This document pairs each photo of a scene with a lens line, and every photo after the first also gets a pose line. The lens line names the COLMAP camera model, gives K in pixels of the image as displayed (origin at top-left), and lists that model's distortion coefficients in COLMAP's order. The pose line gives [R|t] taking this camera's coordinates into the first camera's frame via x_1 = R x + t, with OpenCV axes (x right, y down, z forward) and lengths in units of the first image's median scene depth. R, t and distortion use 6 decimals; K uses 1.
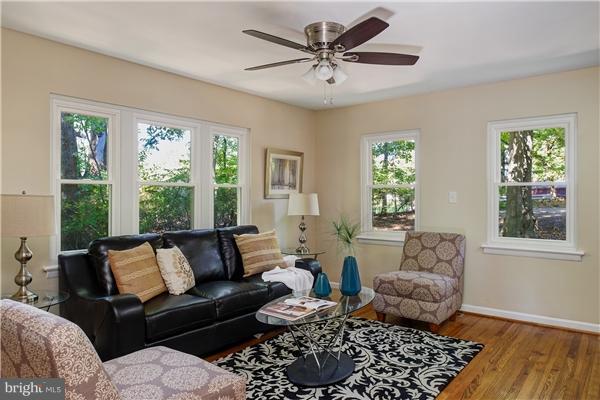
lens RADIAL K [[412.2, 0, 300.6], [0, 412.2, 199.6], [0, 0, 1]] dist [0.005401, -0.004147]
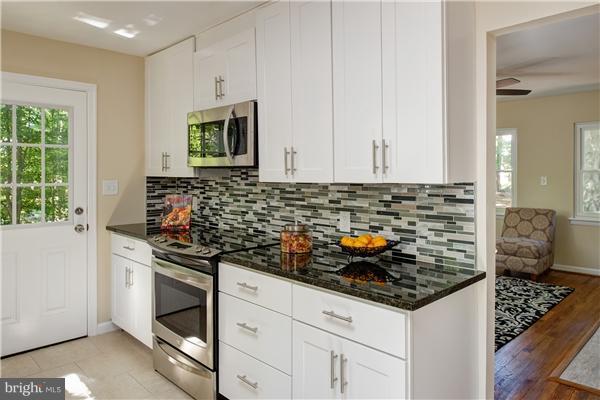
lens RADIAL K [[412.2, 0, 309.6], [0, 412.2, 177.3], [0, 0, 1]] dist [0.005401, -0.004147]
pose [[0.994174, 0.000900, -0.107783, -0.291975], [-0.001391, 0.999989, -0.004488, -0.014671], [0.107778, 0.004612, 0.994164, -0.478749]]
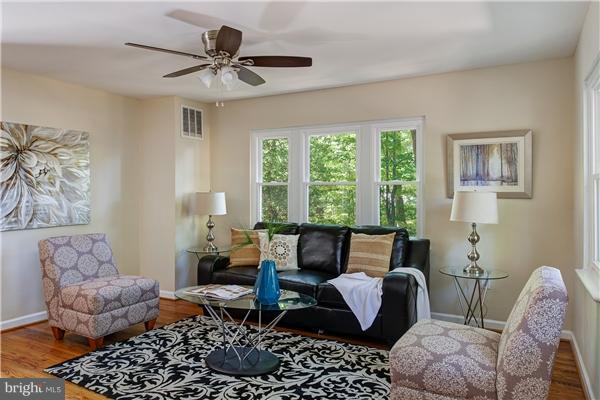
lens RADIAL K [[412.2, 0, 305.8], [0, 412.2, 197.0], [0, 0, 1]] dist [0.005401, -0.004147]
pose [[0.181417, 0.015012, -0.983292, 0.939731], [-0.013088, 0.999832, 0.012849, -0.014778], [0.983319, 0.010539, 0.181583, 0.833682]]
